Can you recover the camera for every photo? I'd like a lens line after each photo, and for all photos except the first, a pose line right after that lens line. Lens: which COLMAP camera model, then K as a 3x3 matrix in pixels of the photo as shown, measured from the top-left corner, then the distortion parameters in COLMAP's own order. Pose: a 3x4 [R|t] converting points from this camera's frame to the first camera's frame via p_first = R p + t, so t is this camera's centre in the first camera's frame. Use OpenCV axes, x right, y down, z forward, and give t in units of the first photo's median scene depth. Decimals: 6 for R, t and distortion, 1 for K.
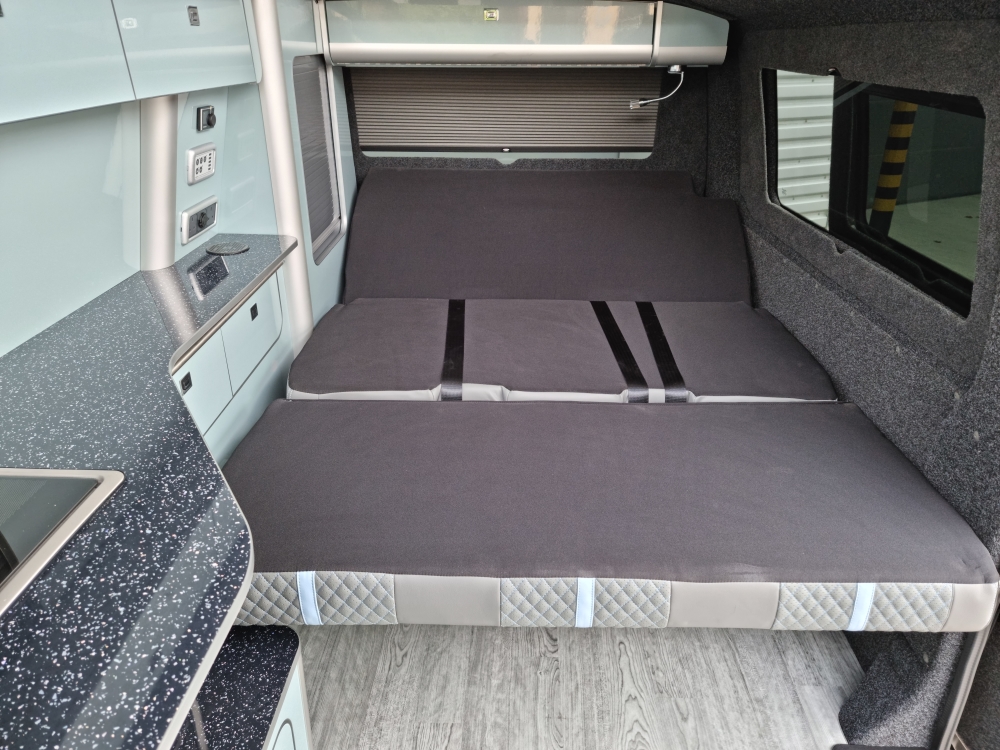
lens RADIAL K [[682.2, 0, 512.0], [0, 682.2, 371.8], [0, 0, 1]] dist [0.081241, -0.077204]
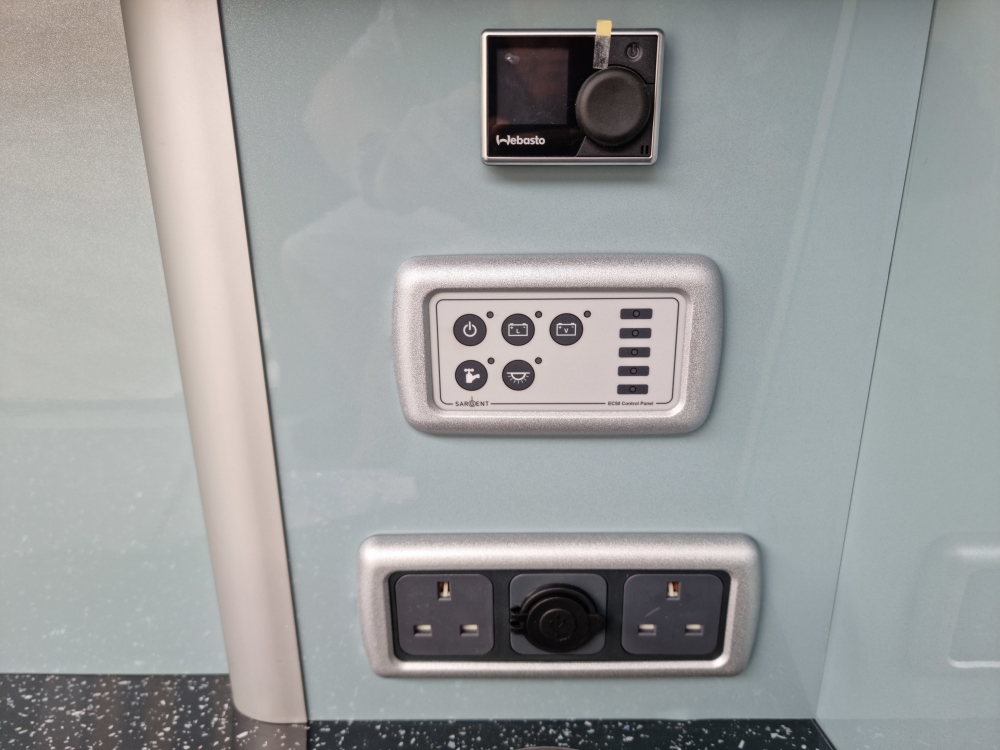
lens RADIAL K [[703.1, 0, 500.0], [0, 703.1, 375.0], [0, 0, 1]] dist [0.037042, -0.082135]
pose [[-0.007258, 0.074792, -0.997173, -0.271873], [-0.430948, 0.899610, 0.070611, -0.320905], [0.902347, 0.430243, 0.025702, 1.049708]]
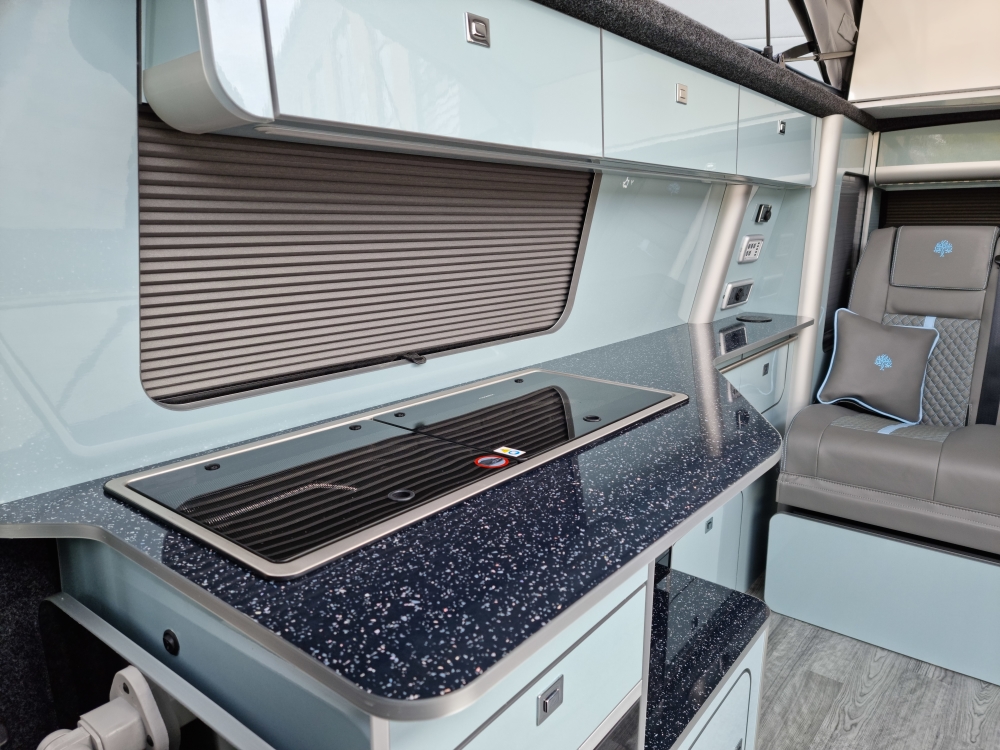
lens RADIAL K [[682.5, 0, 521.1], [0, 682.5, 384.2], [0, 0, 1]] dist [0.075102, -0.073524]
pose [[0.789851, 0.125833, -0.600251, 0.000231], [-0.254277, 0.957831, -0.133801, 0.216574], [0.558103, 0.258314, 0.788540, -0.154331]]
